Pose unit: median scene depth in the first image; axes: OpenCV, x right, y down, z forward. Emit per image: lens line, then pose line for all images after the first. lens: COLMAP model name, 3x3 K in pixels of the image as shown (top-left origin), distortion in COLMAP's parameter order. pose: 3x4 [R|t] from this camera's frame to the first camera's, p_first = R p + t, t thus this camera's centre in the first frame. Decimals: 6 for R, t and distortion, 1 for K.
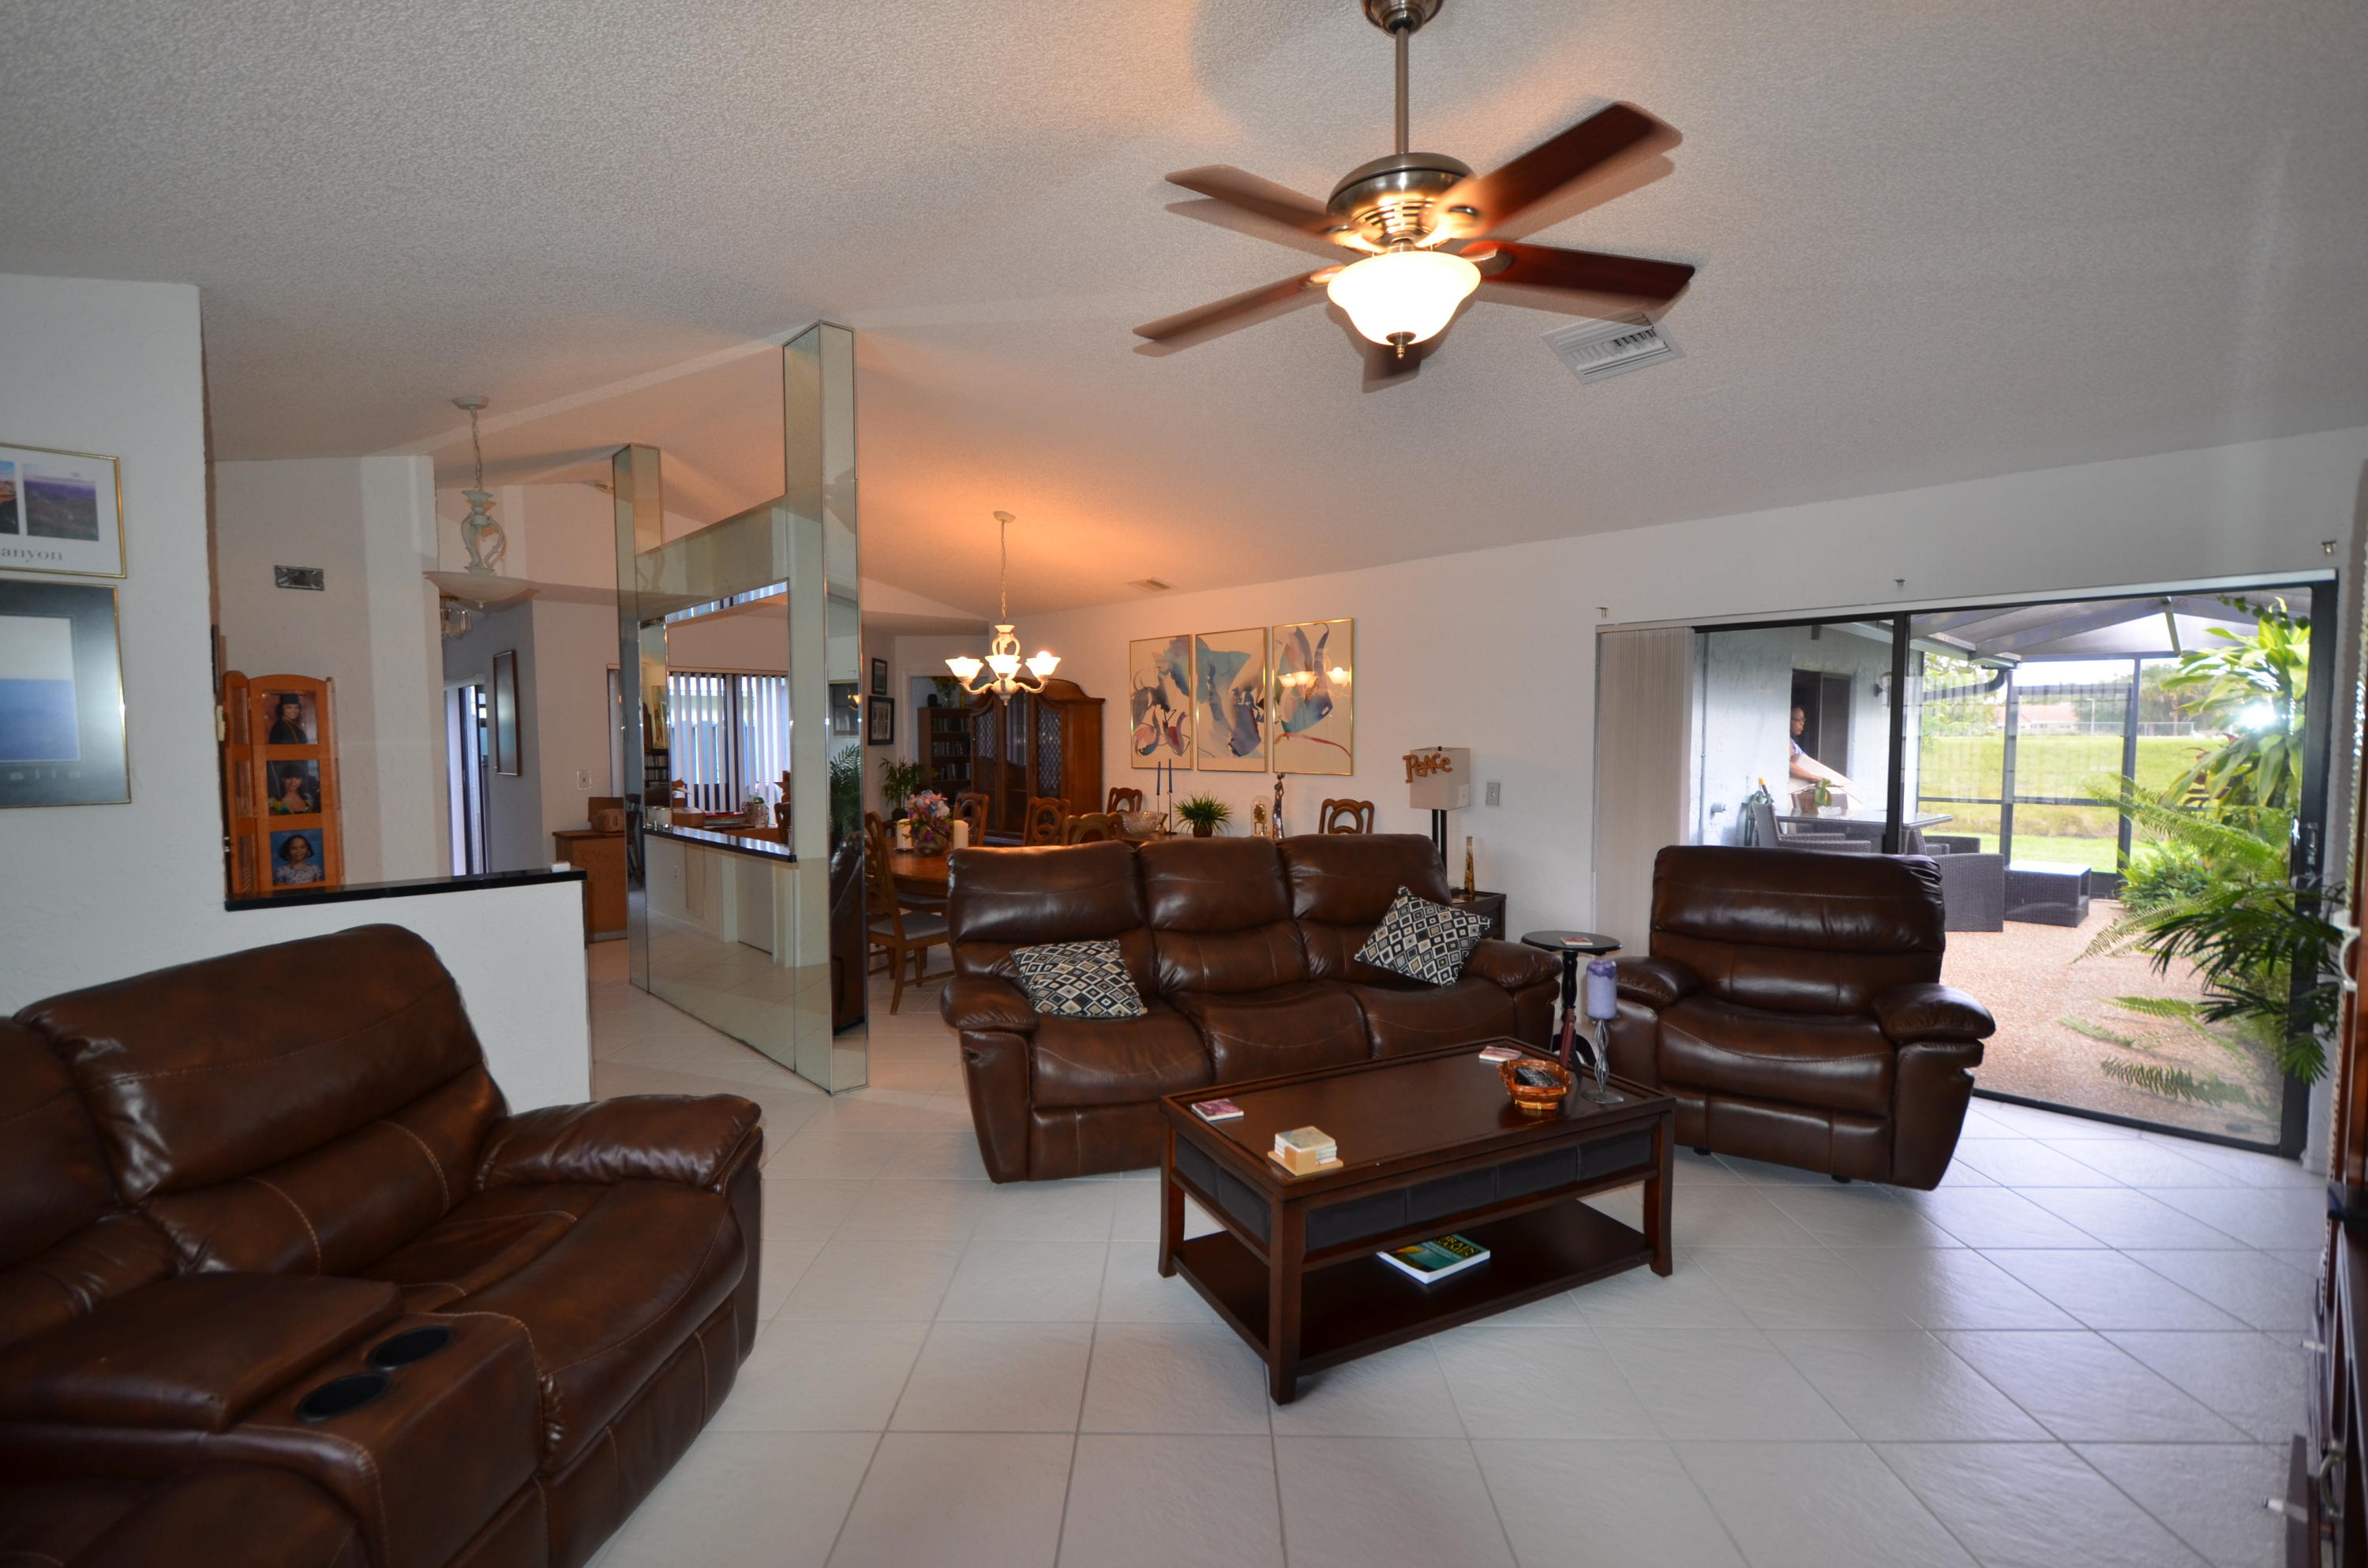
lens RADIAL K [[1037.4, 0, 1176.3], [0, 1037.4, 793.2], [0, 0, 1]] dist [0.011432, -0.008582]
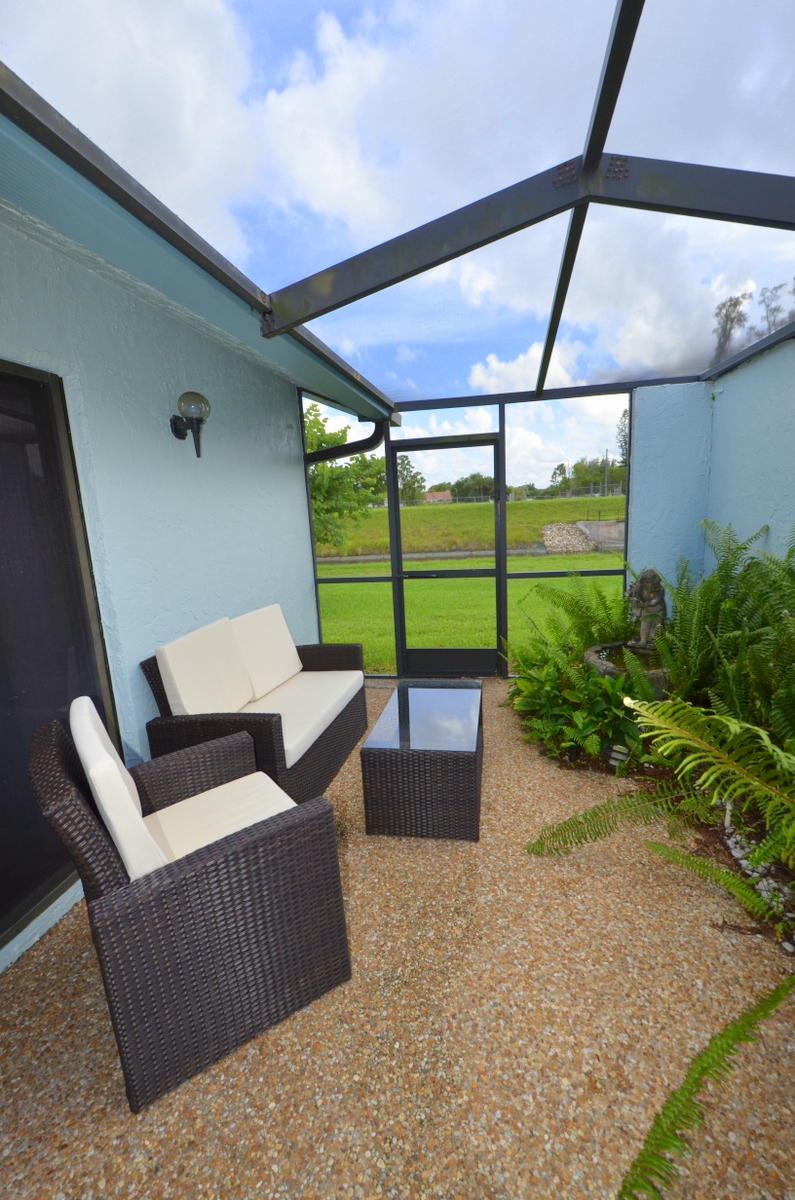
lens RADIAL K [[529.1, 0, 397.5], [0, 529.1, 600.0], [0, 0, 1]] dist [0.010822, -0.008728]
pose [[0.817980, -0.140052, 0.557938, 0.573801], [0.082202, 0.988414, 0.127593, -0.031886], [-0.569343, -0.058505, 0.820015, 0.666623]]
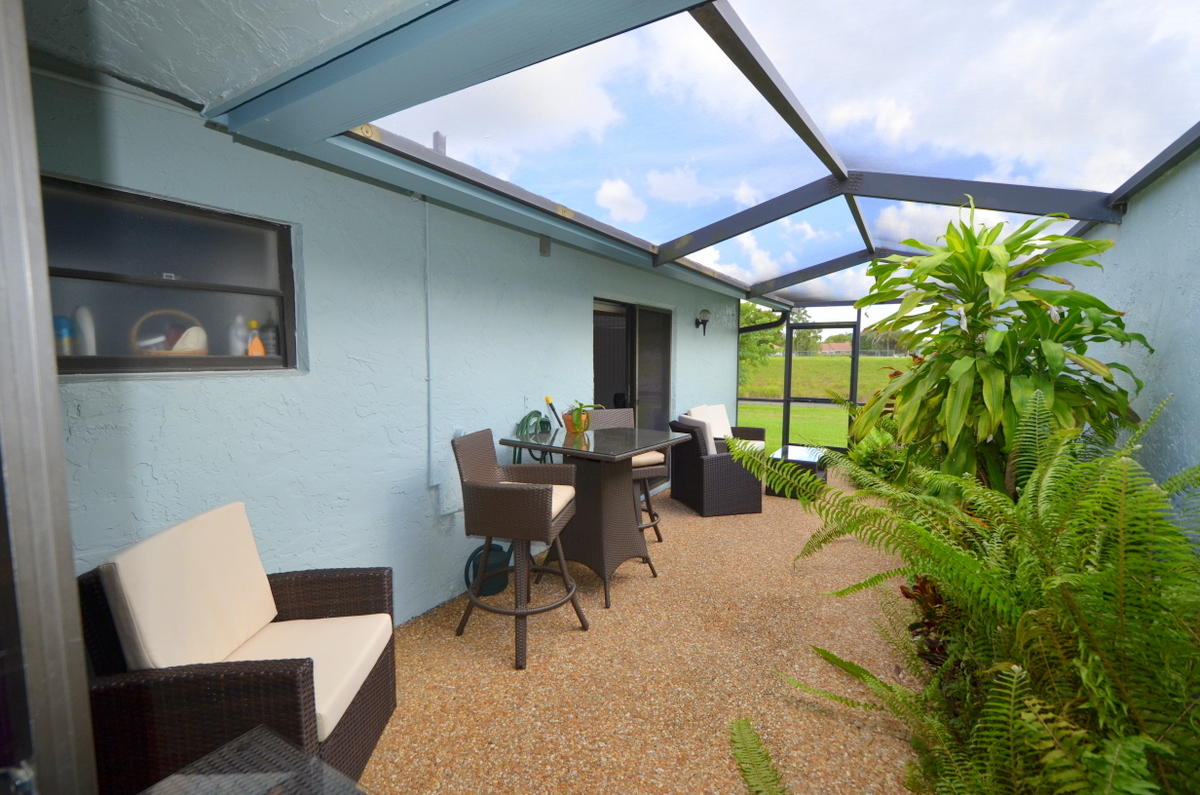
lens RADIAL K [[525.8, 0, 596.1], [0, 525.8, 402.2], [0, 0, 1]] dist [0.011432, -0.008582]
pose [[0.966091, -0.017429, 0.257614, 0.352991], [0.008475, 0.999322, 0.035826, -0.020363], [-0.258064, -0.032428, 0.965584, 0.355918]]
